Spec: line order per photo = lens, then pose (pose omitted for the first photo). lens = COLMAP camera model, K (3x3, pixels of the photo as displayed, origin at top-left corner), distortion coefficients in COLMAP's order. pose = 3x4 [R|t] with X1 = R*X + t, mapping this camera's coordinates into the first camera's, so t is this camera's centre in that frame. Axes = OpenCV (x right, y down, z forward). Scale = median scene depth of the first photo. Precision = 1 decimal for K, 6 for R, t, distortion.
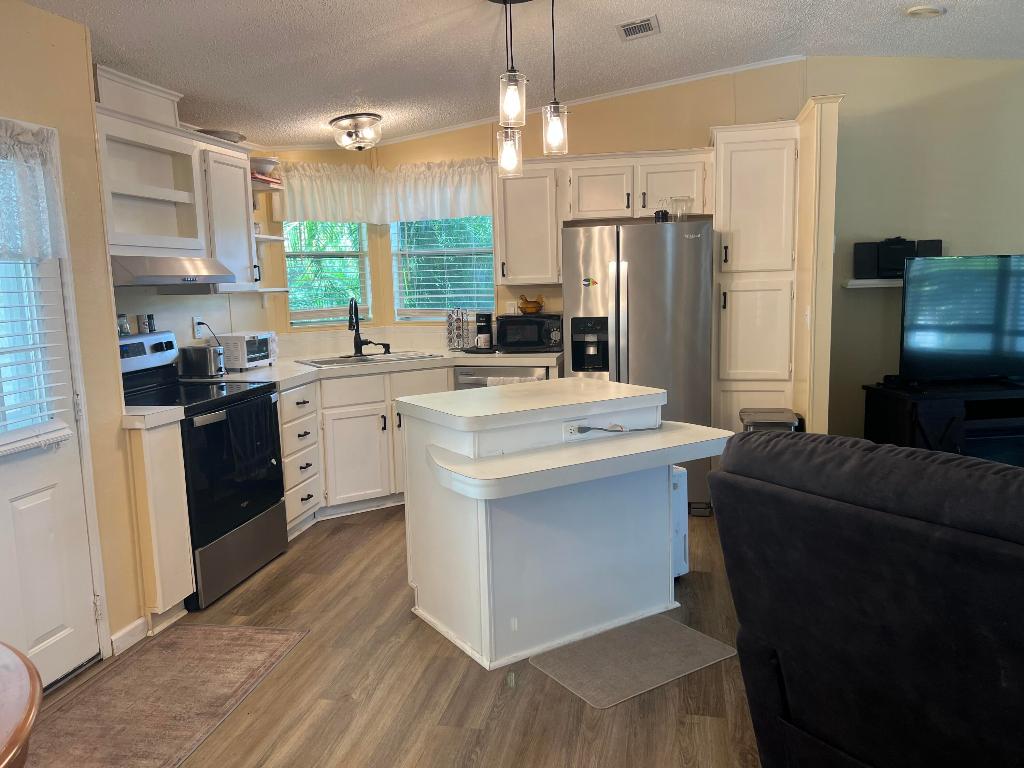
lens RADIAL K [[764.7, 0, 511.7], [0, 764.7, 394.5], [0, 0, 1]] dist [0.061622, -0.063026]
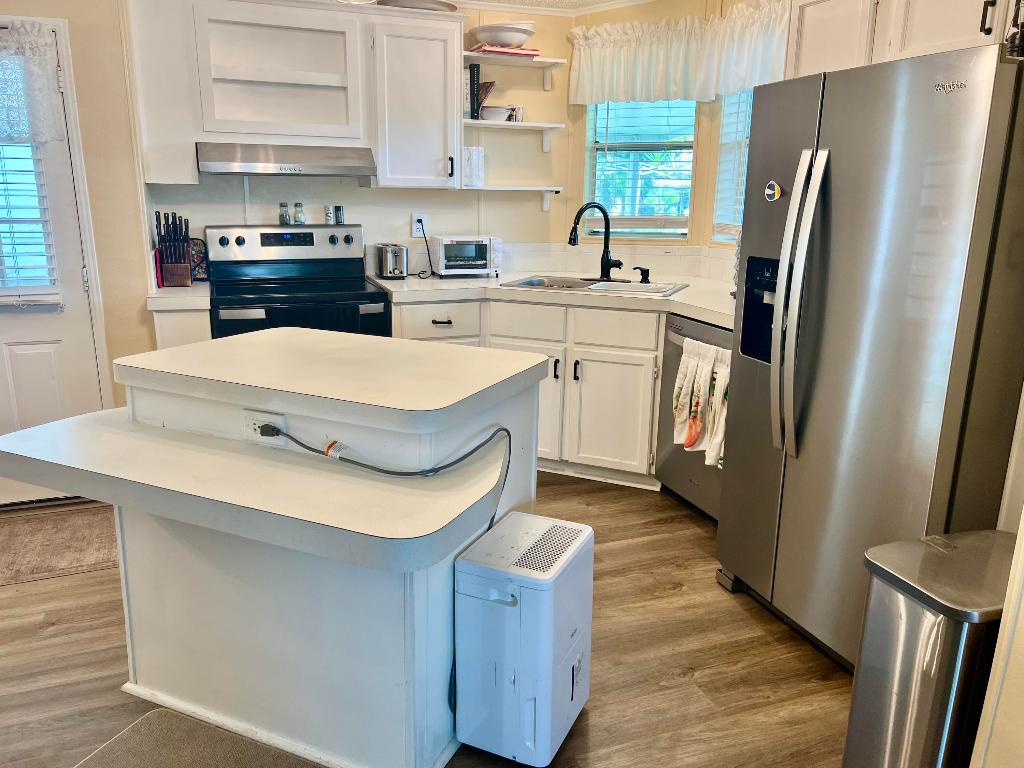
lens RADIAL K [[764.7, 0, 511.7], [0, 764.7, 394.5], [0, 0, 1]] dist [0.061622, -0.063026]
pose [[0.545914, 0.252119, -0.799008, 0.460853], [-0.155870, 0.967564, 0.198808, -0.089977], [0.823214, 0.016009, 0.567505, 0.554962]]
